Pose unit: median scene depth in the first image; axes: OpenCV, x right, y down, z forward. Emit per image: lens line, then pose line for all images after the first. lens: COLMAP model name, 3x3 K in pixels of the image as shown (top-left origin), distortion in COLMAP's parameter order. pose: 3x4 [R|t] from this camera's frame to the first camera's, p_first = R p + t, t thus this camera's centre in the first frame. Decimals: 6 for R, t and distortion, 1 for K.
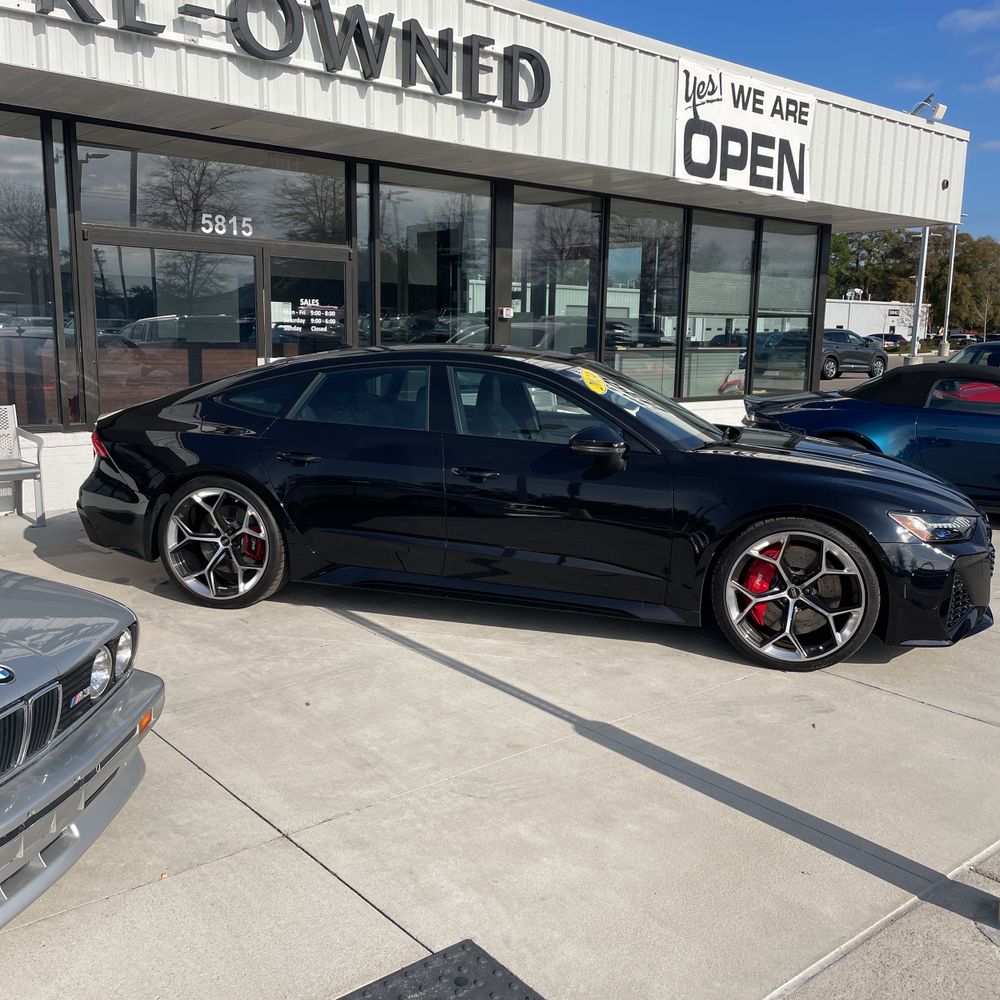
lens RADIAL K [[999.7, 0, 506.6], [0, 999.7, 490.3], [0, 0, 1]] dist [0.106905, -0.157825]
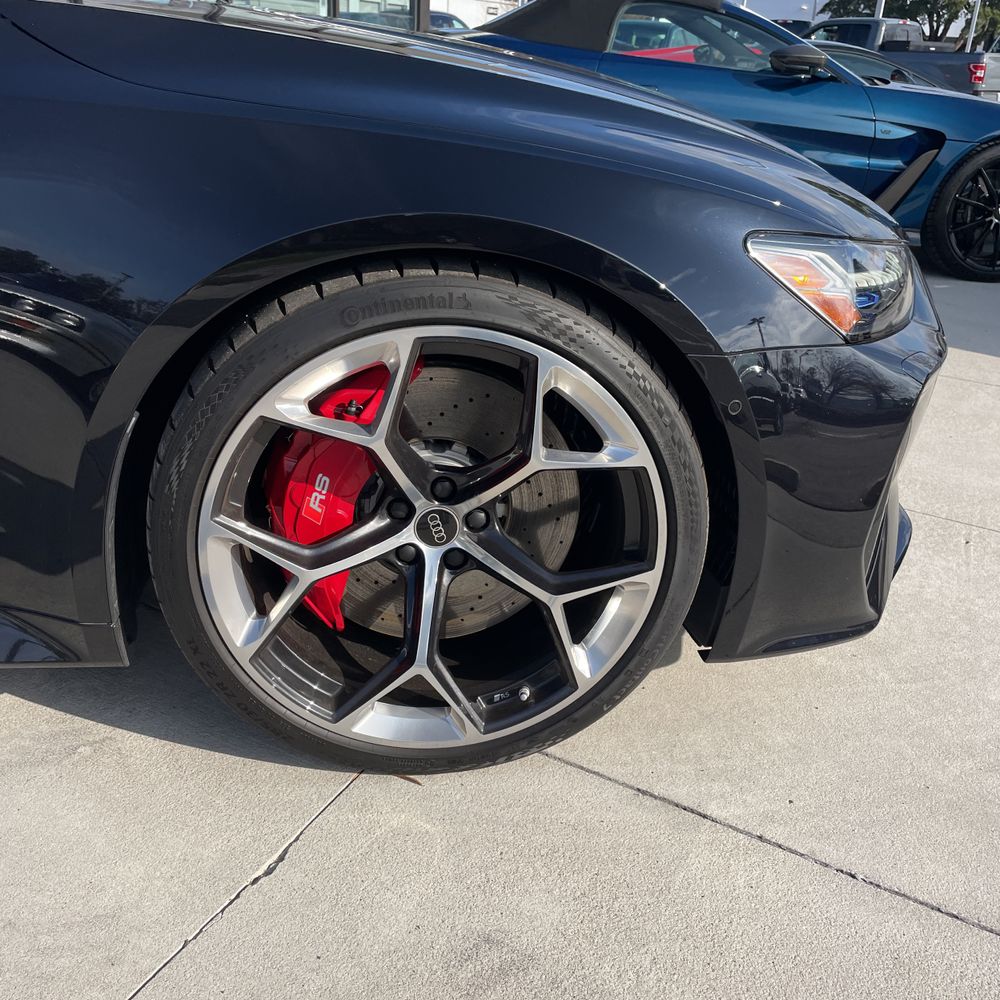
lens RADIAL K [[999.7, 0, 506.6], [0, 999.7, 490.3], [0, 0, 1]] dist [0.106905, -0.157825]
pose [[0.929215, -0.110659, 0.352583, 0.178286], [0.012427, 0.962930, 0.269467, 0.010652], [-0.369331, -0.246011, 0.896143, 0.647706]]
